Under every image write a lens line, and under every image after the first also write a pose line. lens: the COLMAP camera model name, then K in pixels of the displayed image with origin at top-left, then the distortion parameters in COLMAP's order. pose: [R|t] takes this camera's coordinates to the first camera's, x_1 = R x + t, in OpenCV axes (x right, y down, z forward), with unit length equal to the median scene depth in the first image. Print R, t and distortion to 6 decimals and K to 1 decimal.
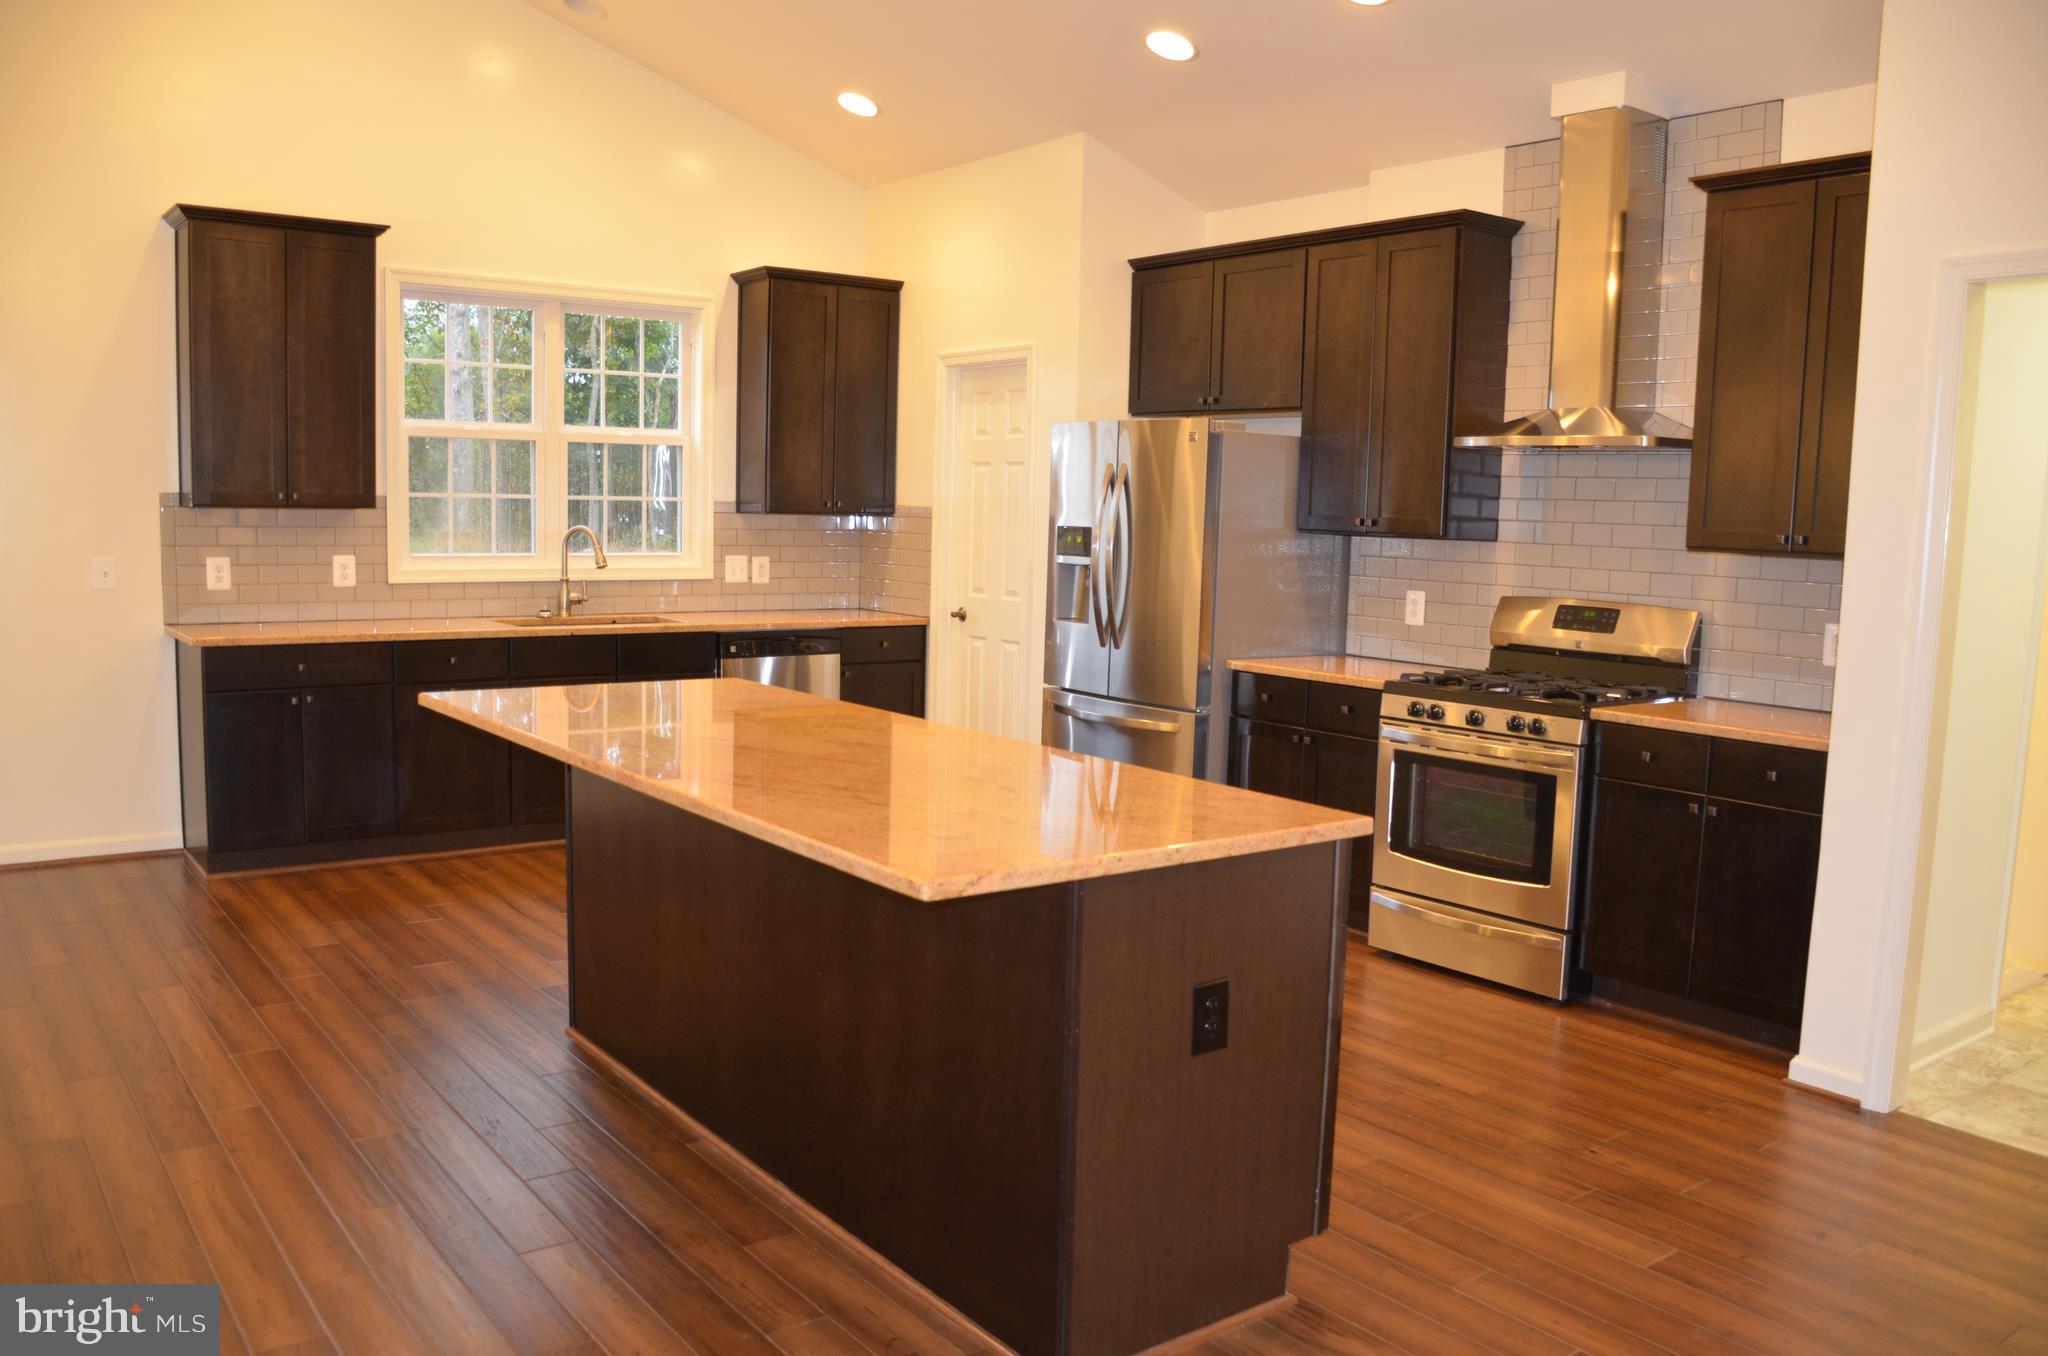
lens RADIAL K [[1595.5, 0, 1024.0], [0, 1595.5, 678.0], [0, 0, 1]] dist [-0.140145, 0.108350]
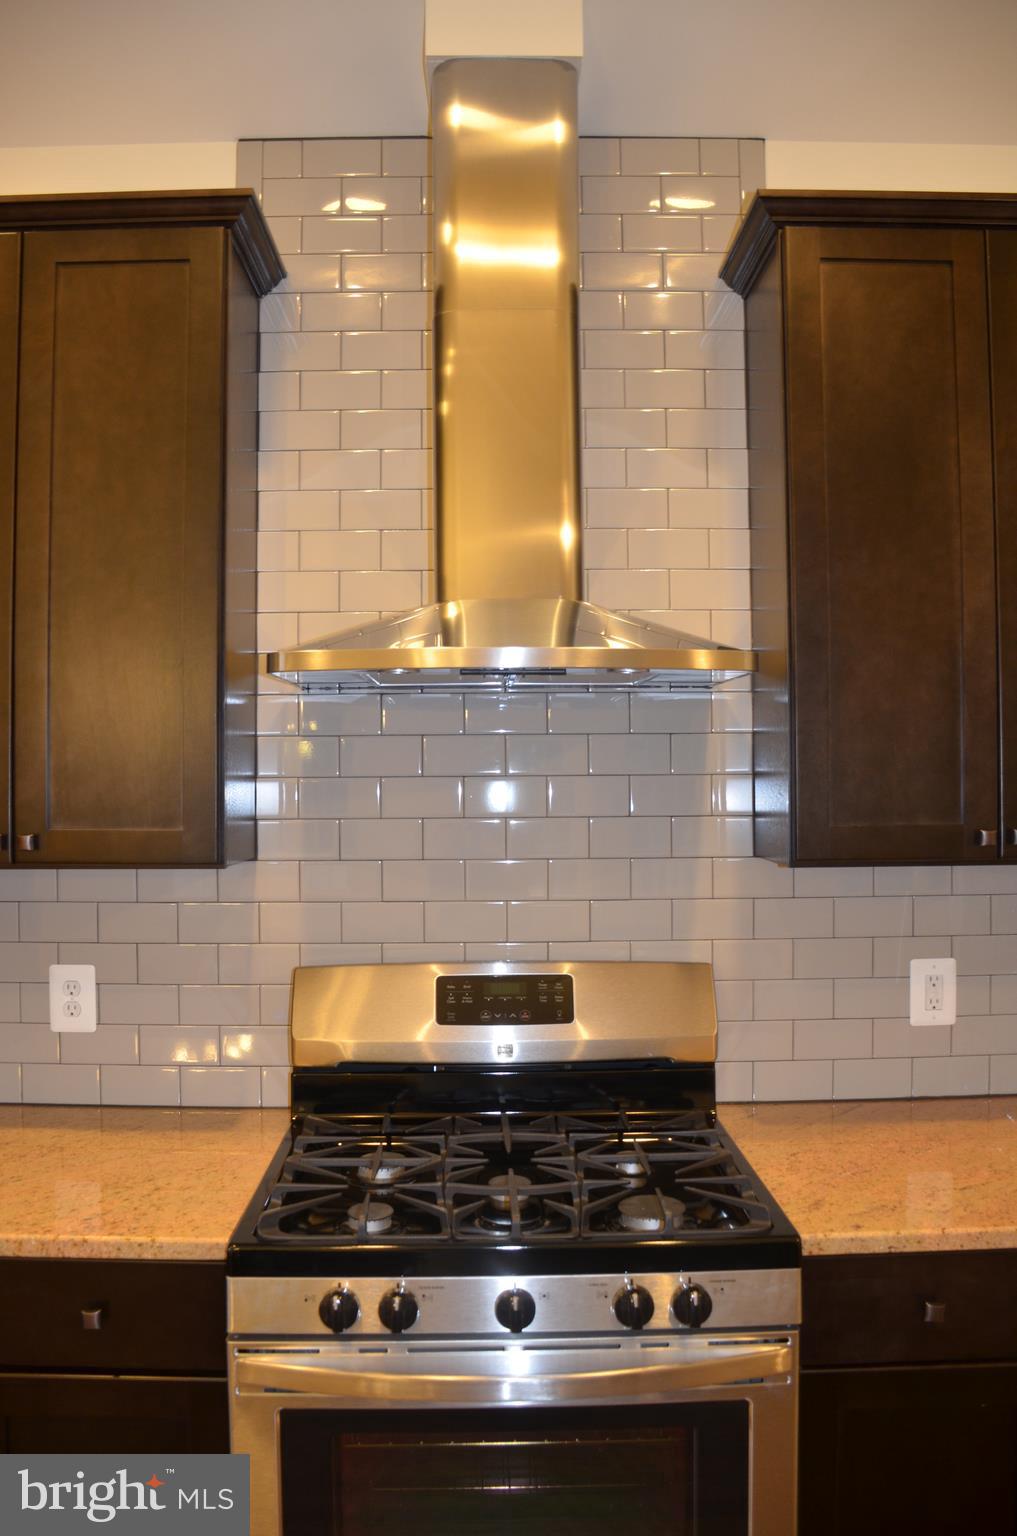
lens RADIAL K [[1196.6, 0, 508.5], [0, 1196.6, 768.0], [0, 0, 1]] dist [-0.140145, 0.108350]
pose [[0.608340, -0.019520, 0.793437, 0.035127], [0.107807, 0.992464, -0.058241, -0.078275], [-0.786321, 0.120969, 0.605860, 0.636126]]
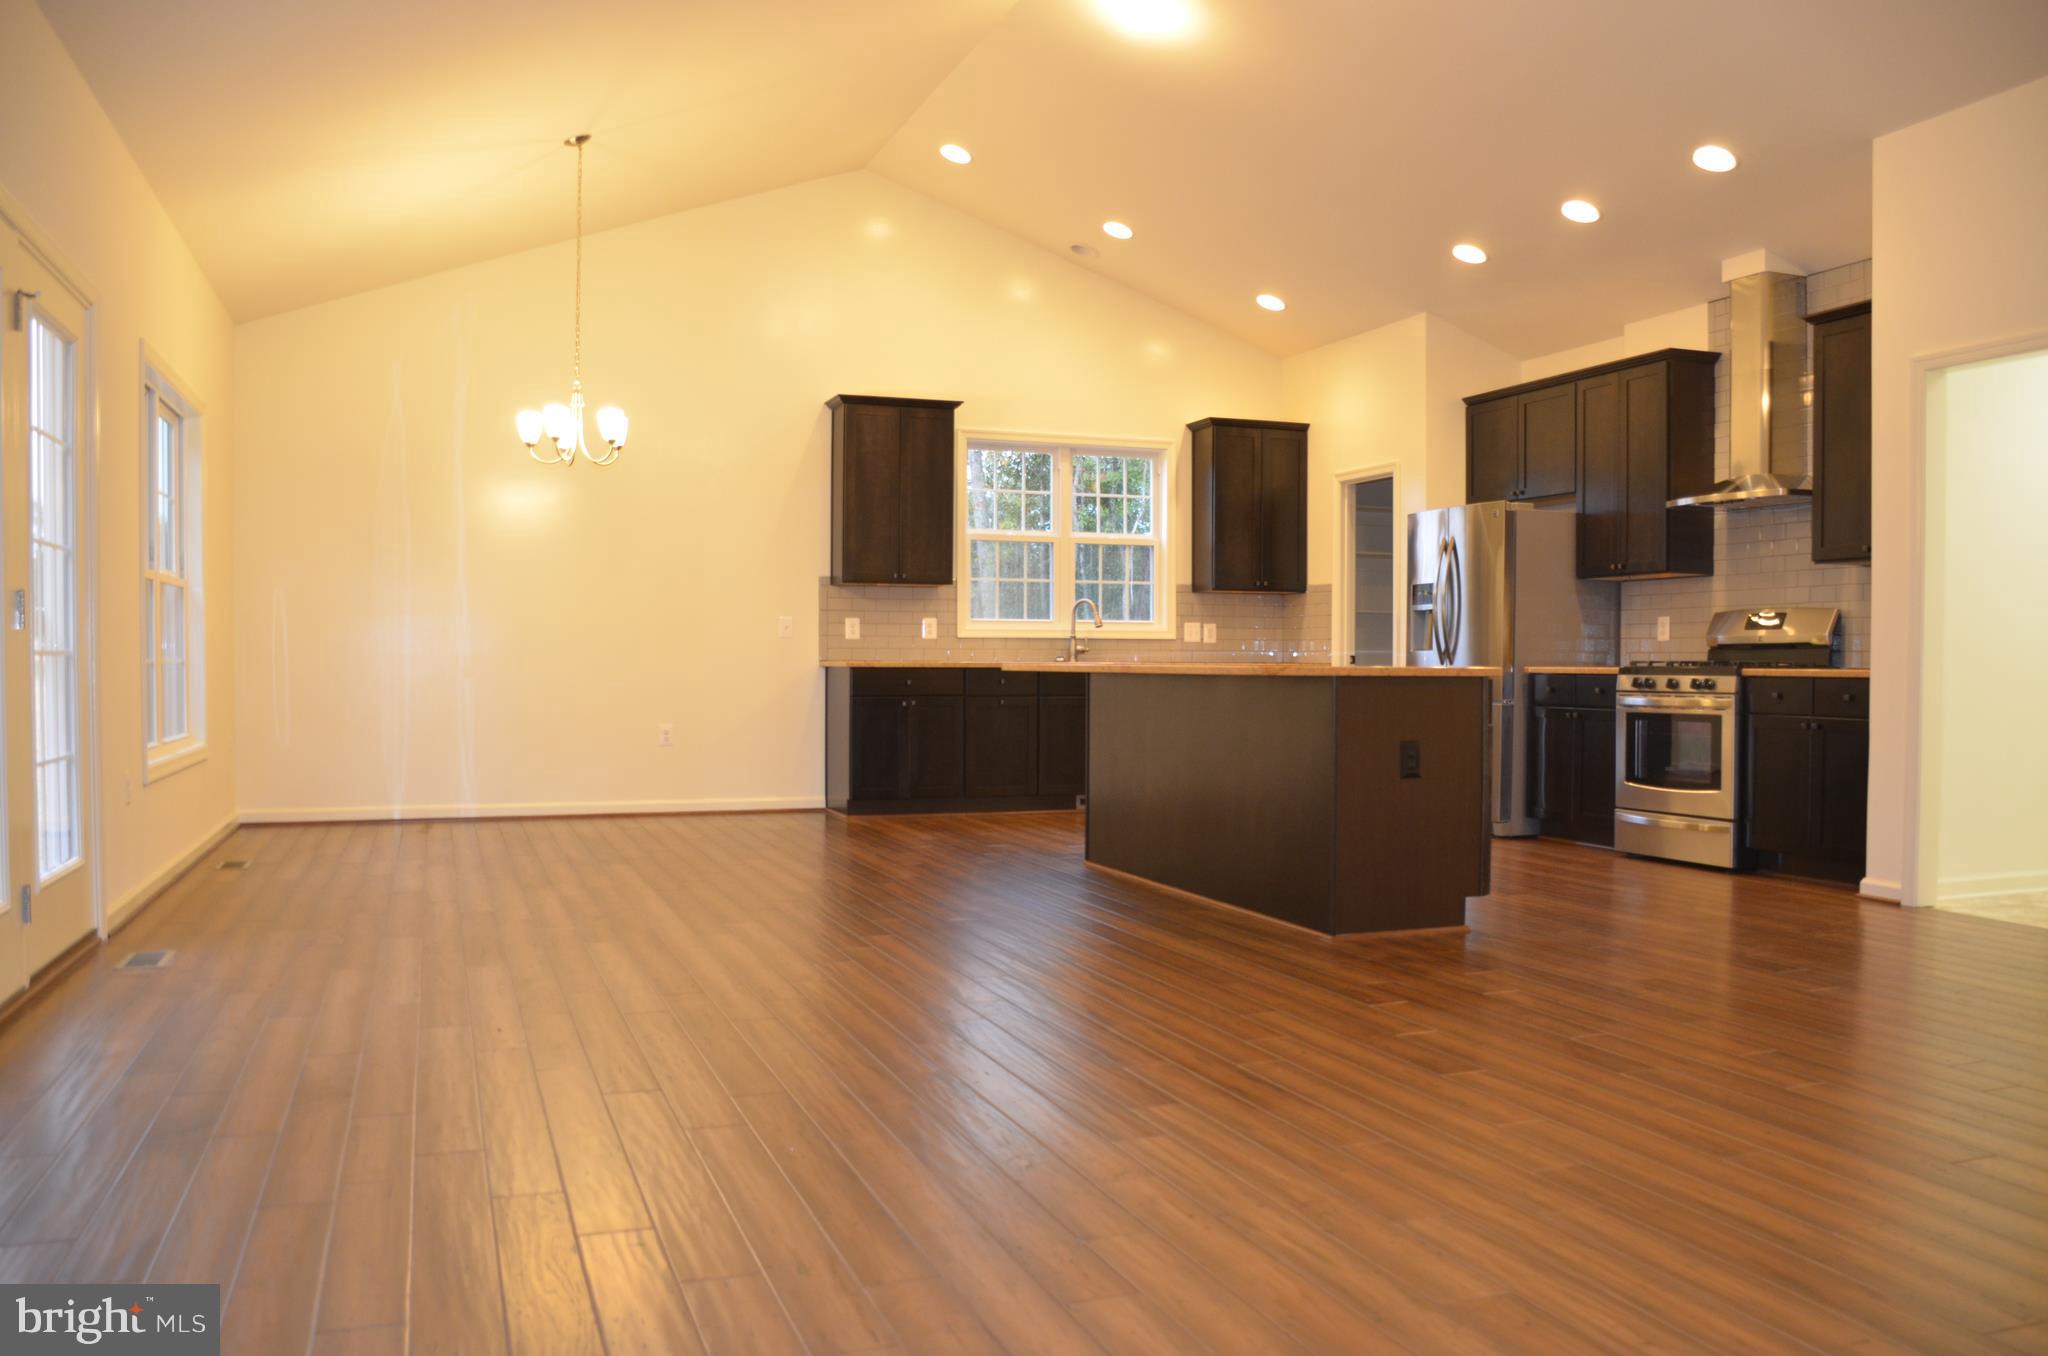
lens RADIAL K [[1595.5, 0, 1024.0], [0, 1595.5, 678.0], [0, 0, 1]] dist [-0.140145, 0.108350]
pose [[0.957230, -0.016788, -0.288839, 0.101024], [-0.012630, 0.994939, -0.099685, 0.140327], [0.289051, 0.099070, 0.952174, -0.464548]]
